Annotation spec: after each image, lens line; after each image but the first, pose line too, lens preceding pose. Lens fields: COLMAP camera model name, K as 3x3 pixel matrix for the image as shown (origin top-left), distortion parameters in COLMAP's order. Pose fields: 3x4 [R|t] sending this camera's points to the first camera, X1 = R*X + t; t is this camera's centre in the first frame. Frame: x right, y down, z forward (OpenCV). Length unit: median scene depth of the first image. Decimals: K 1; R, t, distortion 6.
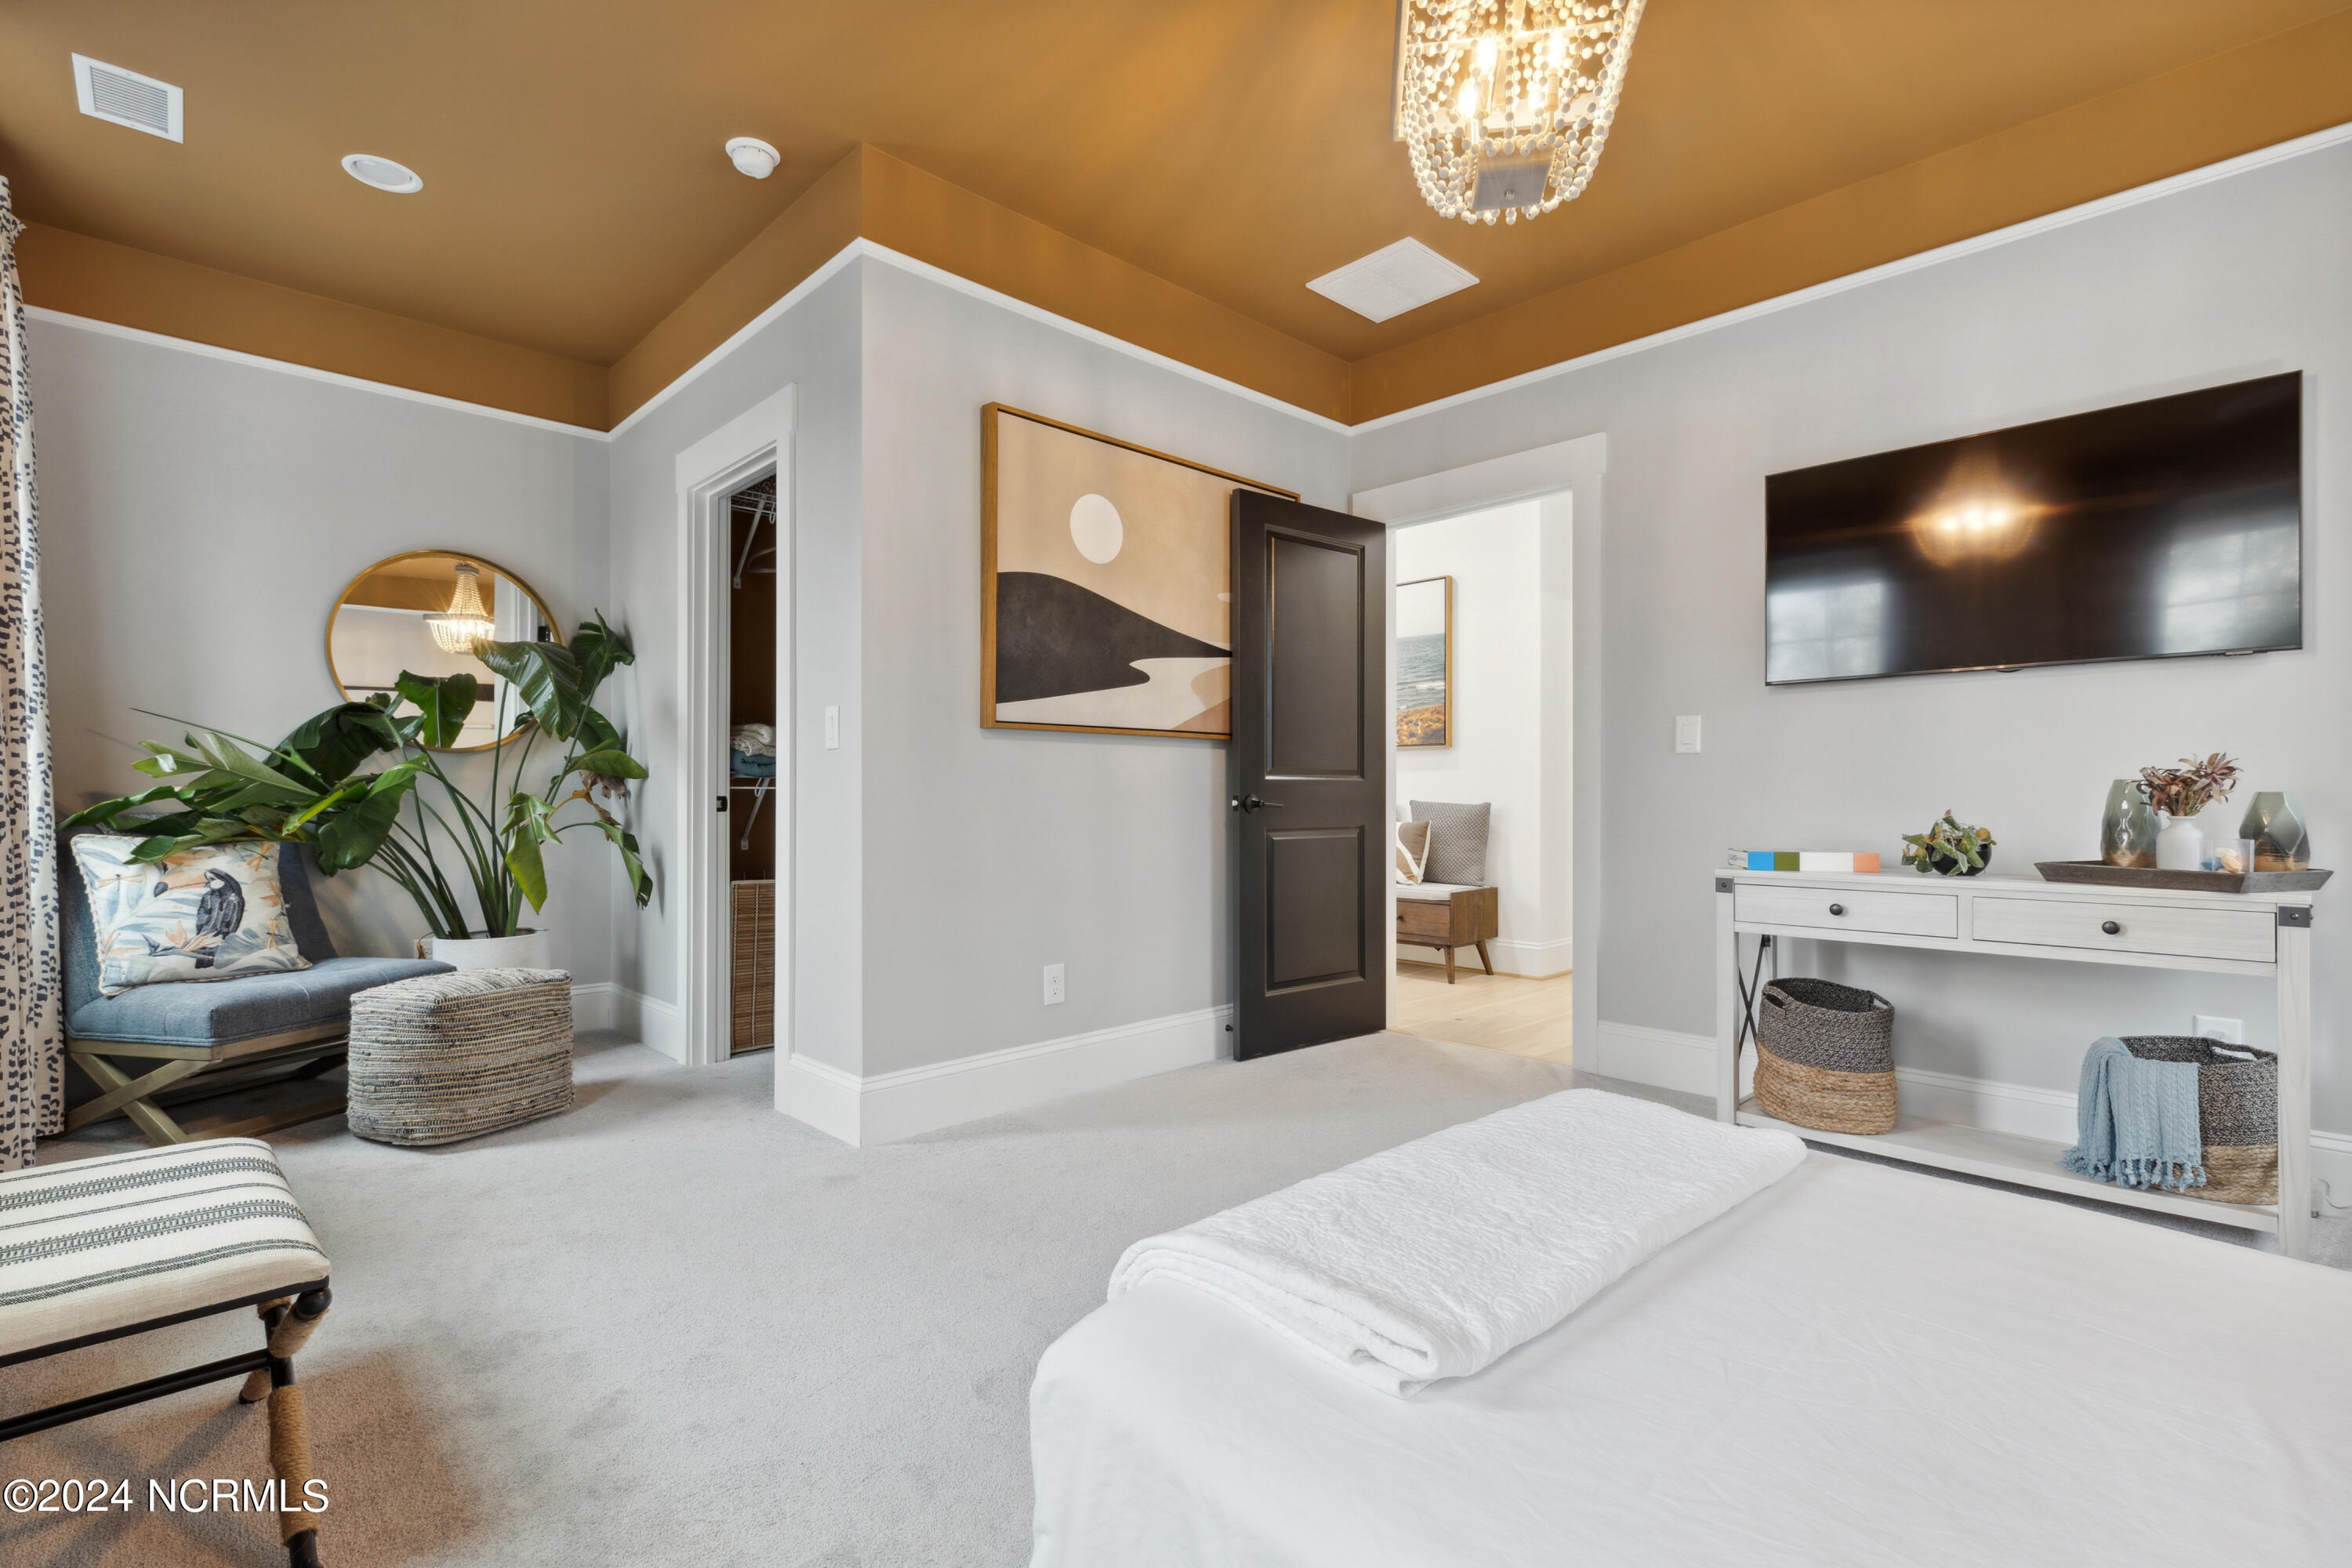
lens RADIAL K [[1077.9, 0, 1163.0], [0, 1077.9, 790.5], [0, 0, 1]] dist [0.005480, -0.000595]
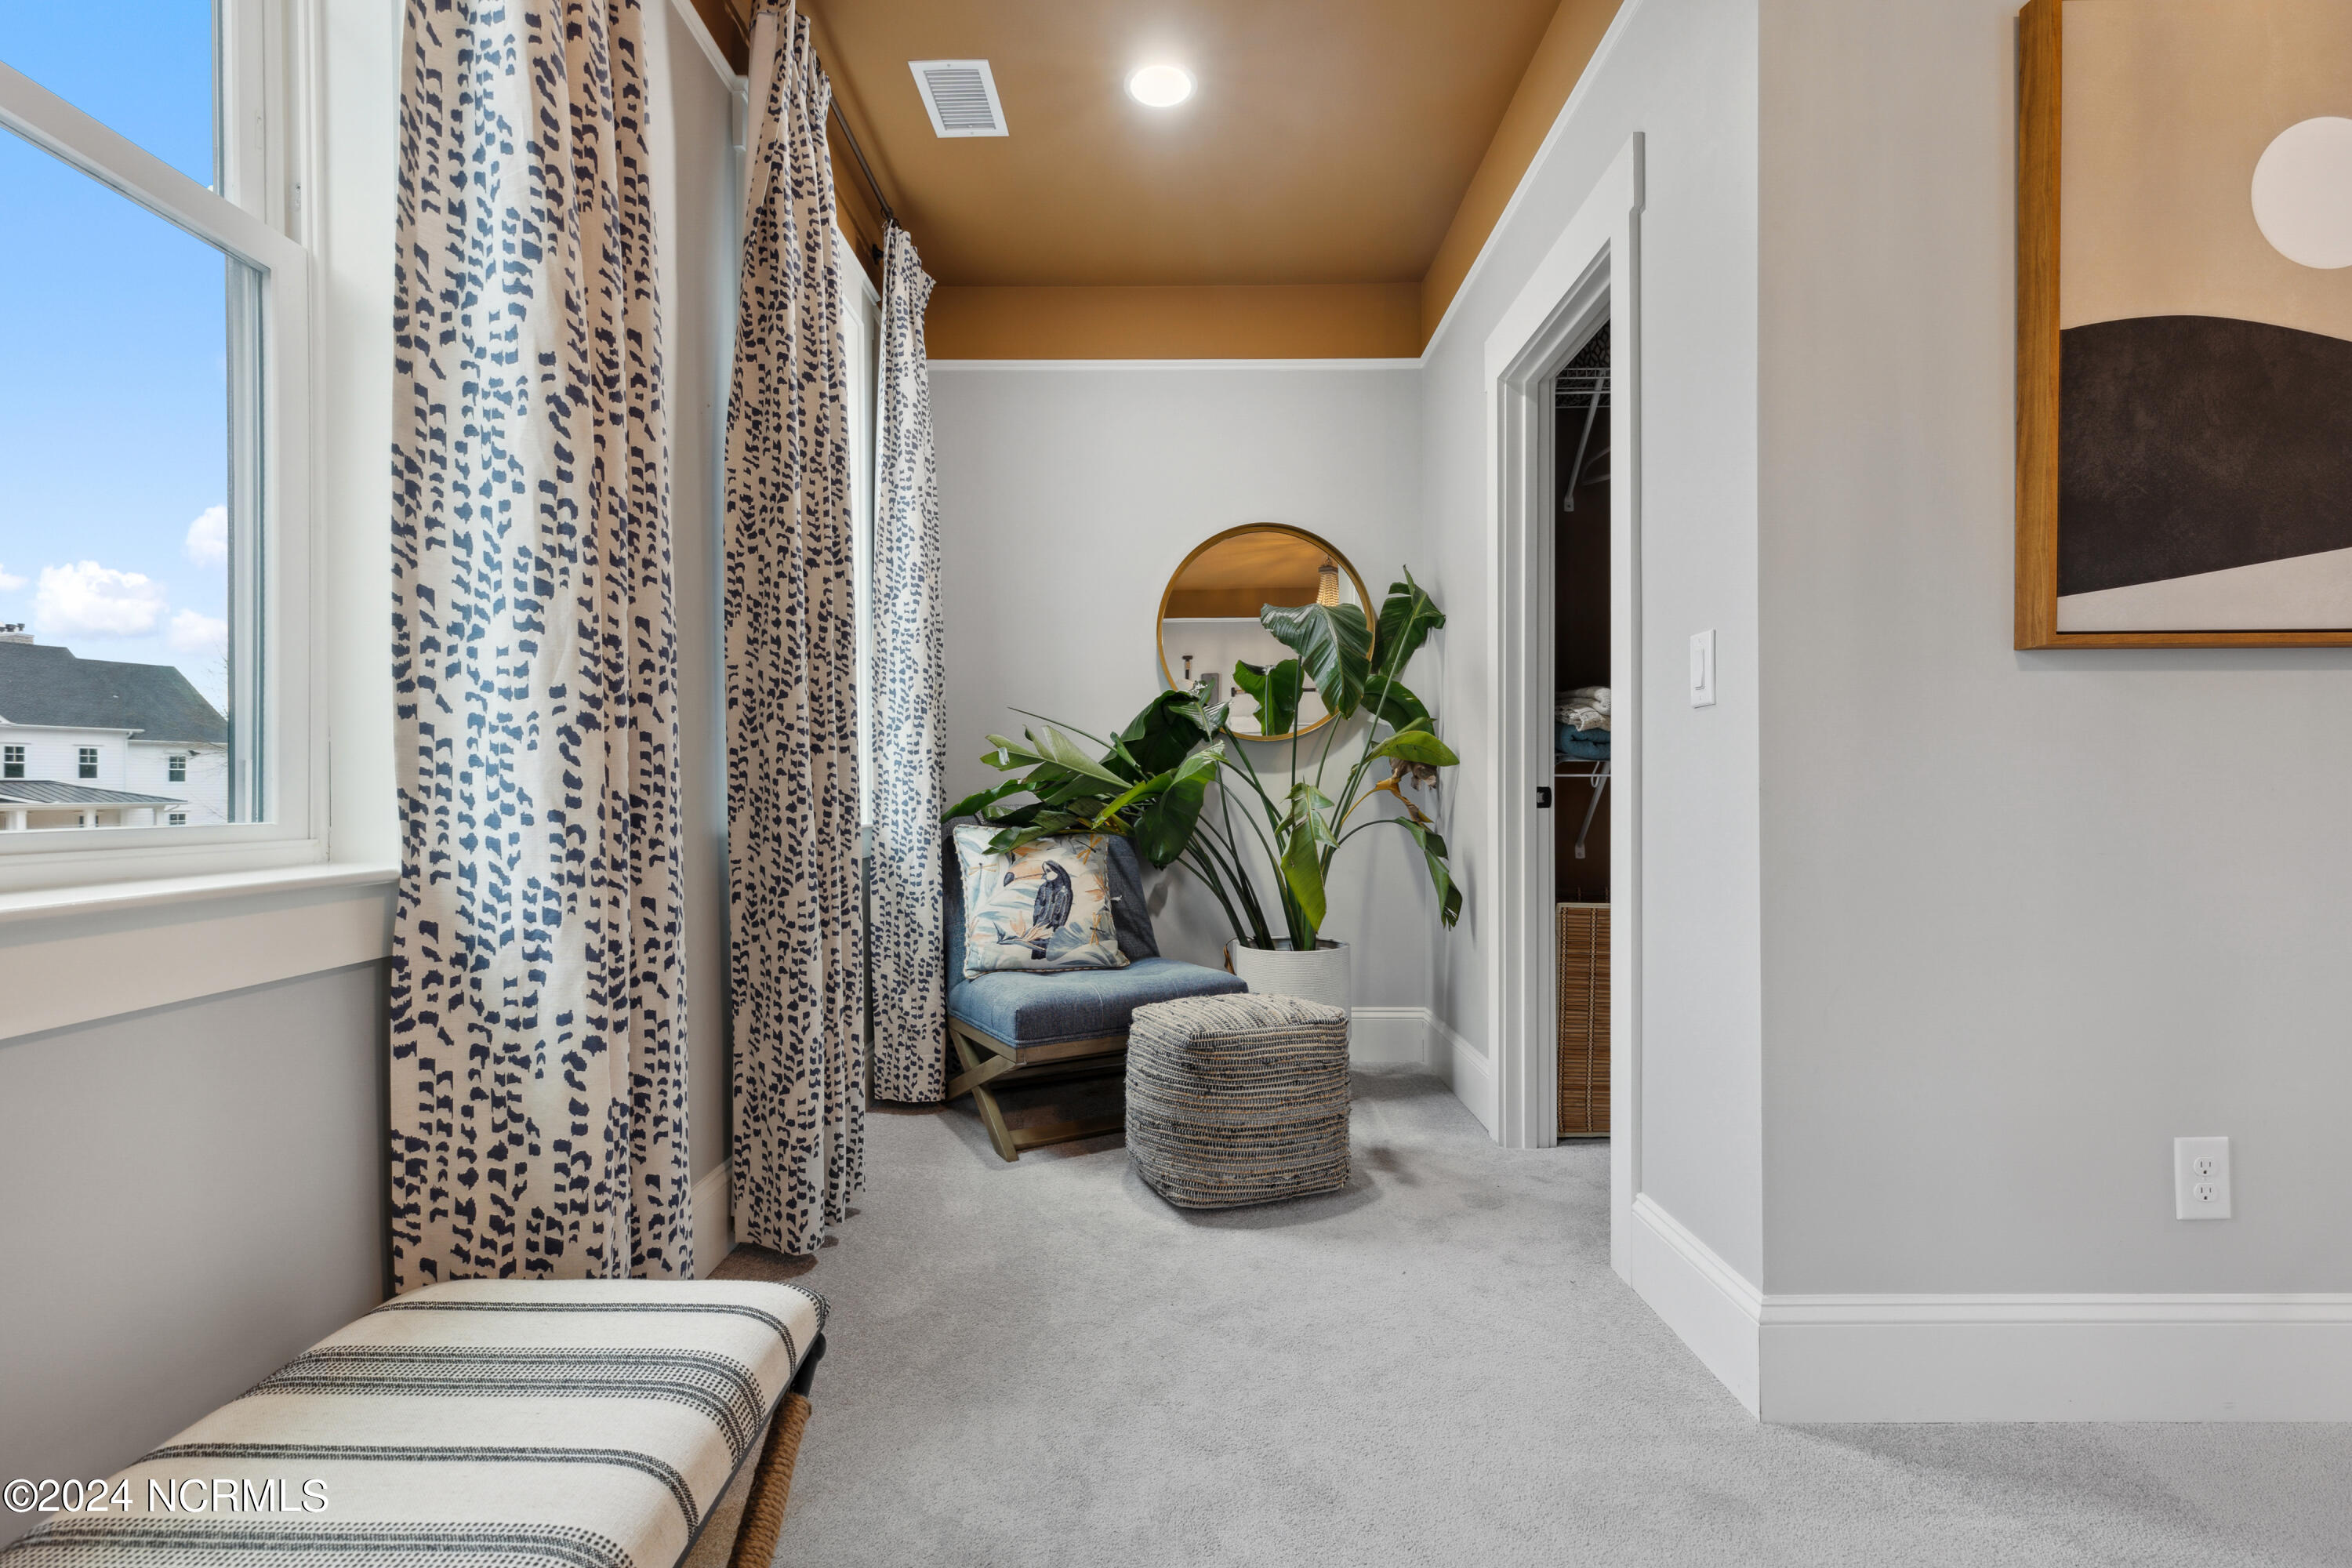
lens RADIAL K [[1077.9, 0, 1163.0], [0, 1077.9, 790.5], [0, 0, 1]] dist [0.005480, -0.000595]
pose [[0.721324, -0.001609, -0.692596, -0.105595], [0.006882, 0.999965, 0.004845, 0.002766], [0.692563, -0.008261, 0.721310, 0.352252]]
